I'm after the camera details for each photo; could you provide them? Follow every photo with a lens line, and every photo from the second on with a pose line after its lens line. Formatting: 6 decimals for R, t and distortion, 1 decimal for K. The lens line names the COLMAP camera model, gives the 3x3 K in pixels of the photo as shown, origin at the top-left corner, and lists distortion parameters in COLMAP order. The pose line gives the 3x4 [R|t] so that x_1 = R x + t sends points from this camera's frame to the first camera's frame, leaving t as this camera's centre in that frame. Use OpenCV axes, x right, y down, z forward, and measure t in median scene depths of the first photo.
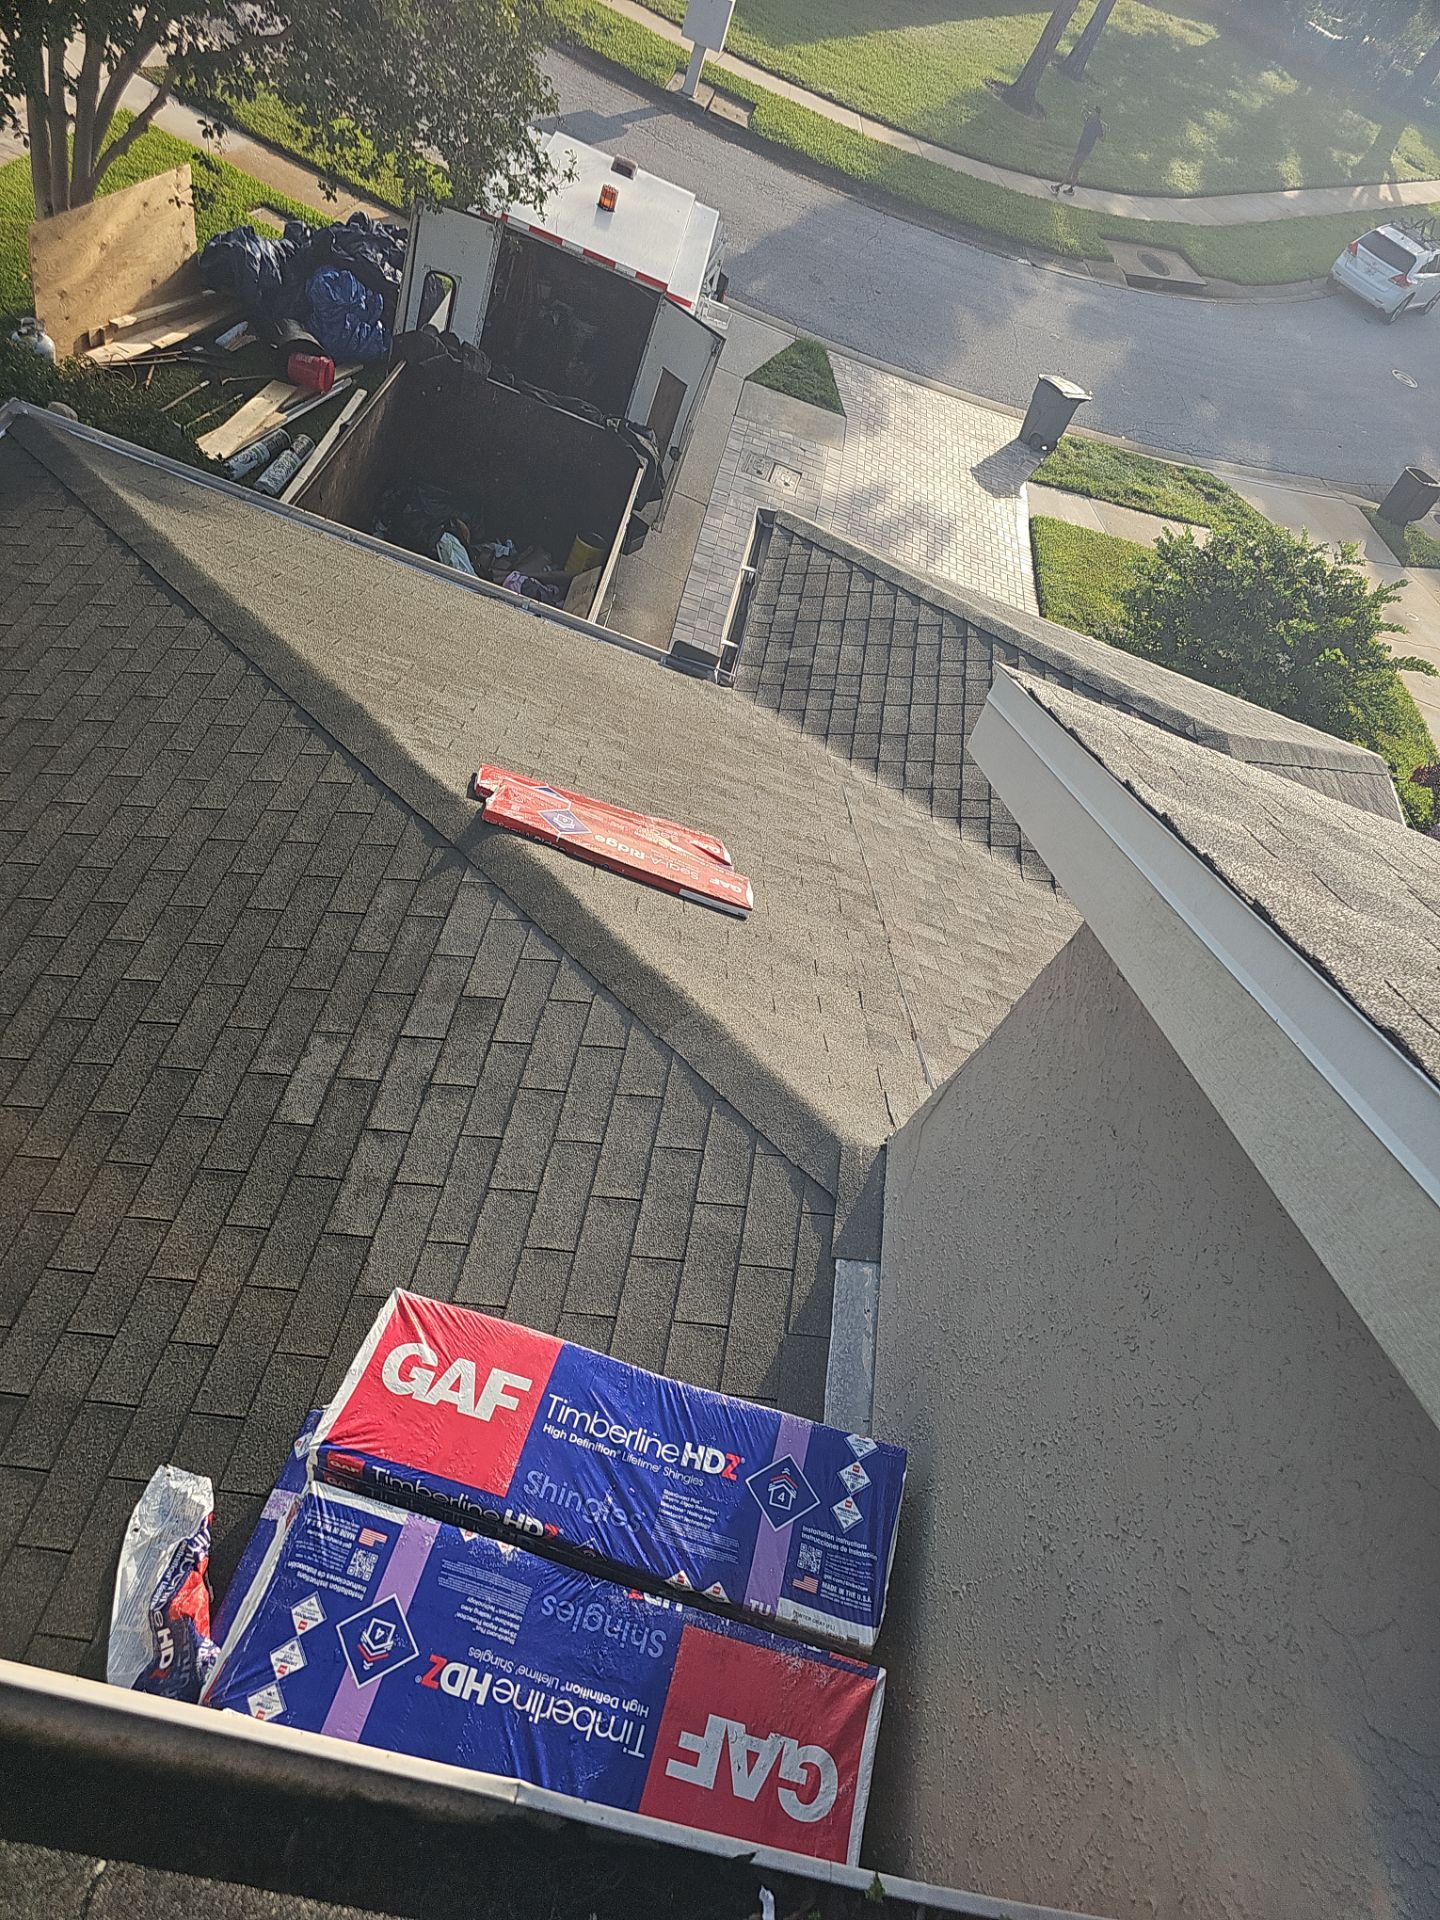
lens RADIAL K [[1255.7, 0, 711.2], [0, 1255.7, 964.8], [0, 0, 1]] dist [0.049186, -0.023306]
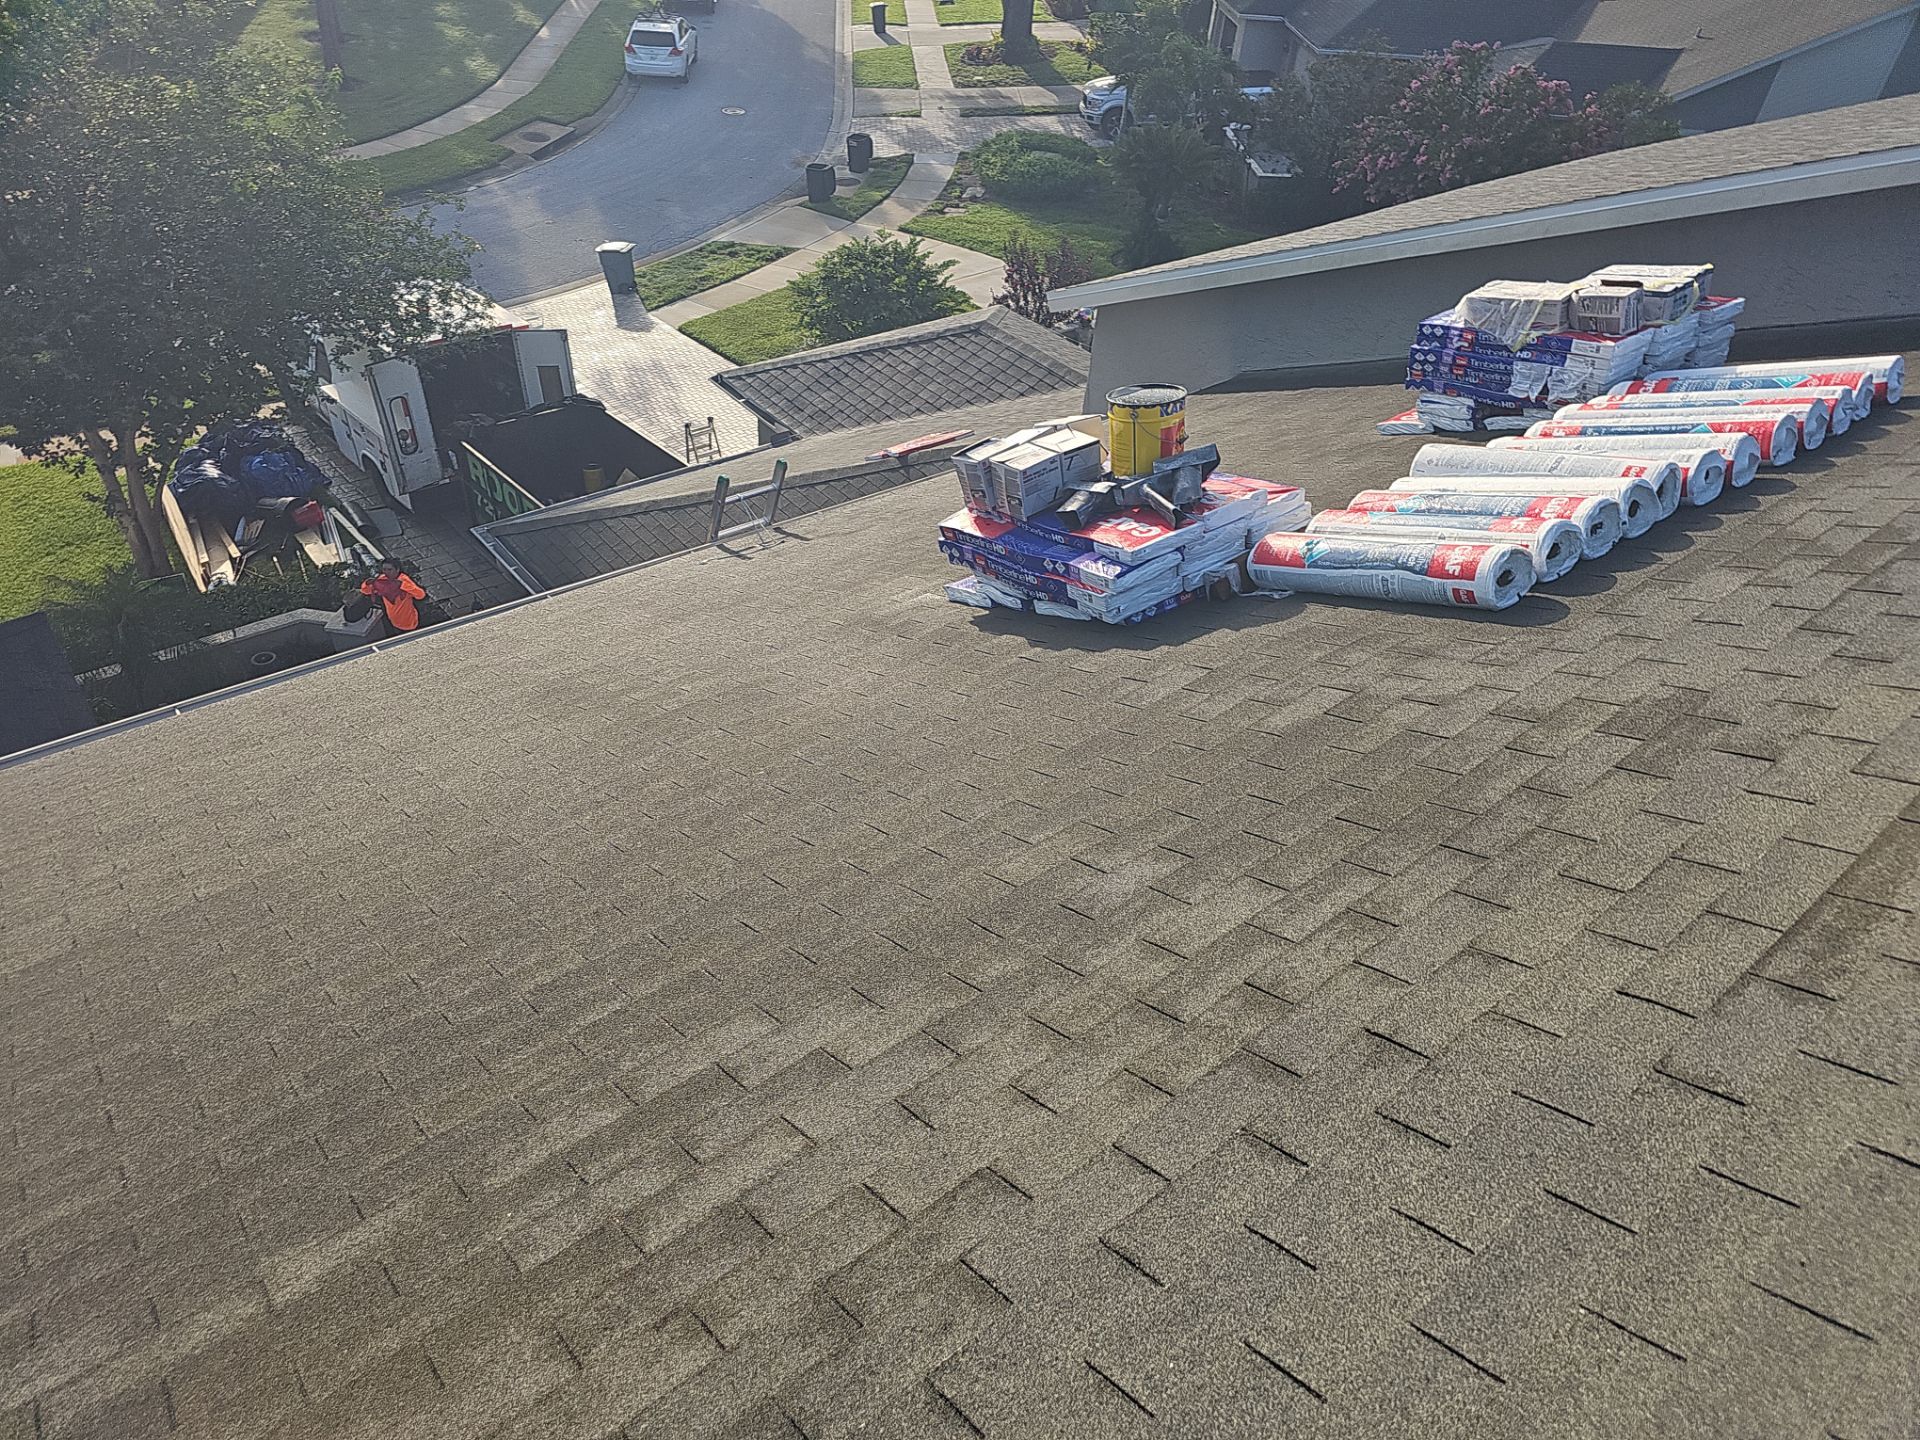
lens RADIAL K [[1255.7, 0, 952.7], [0, 1255.7, 720.8], [0, 0, 1]] dist [0.049186, -0.023306]
pose [[0.663701, -0.663105, 0.346112, -0.450273], [0.671973, 0.731825, 0.113511, 0.028253], [-0.328563, 0.157241, 0.931301, -0.505654]]
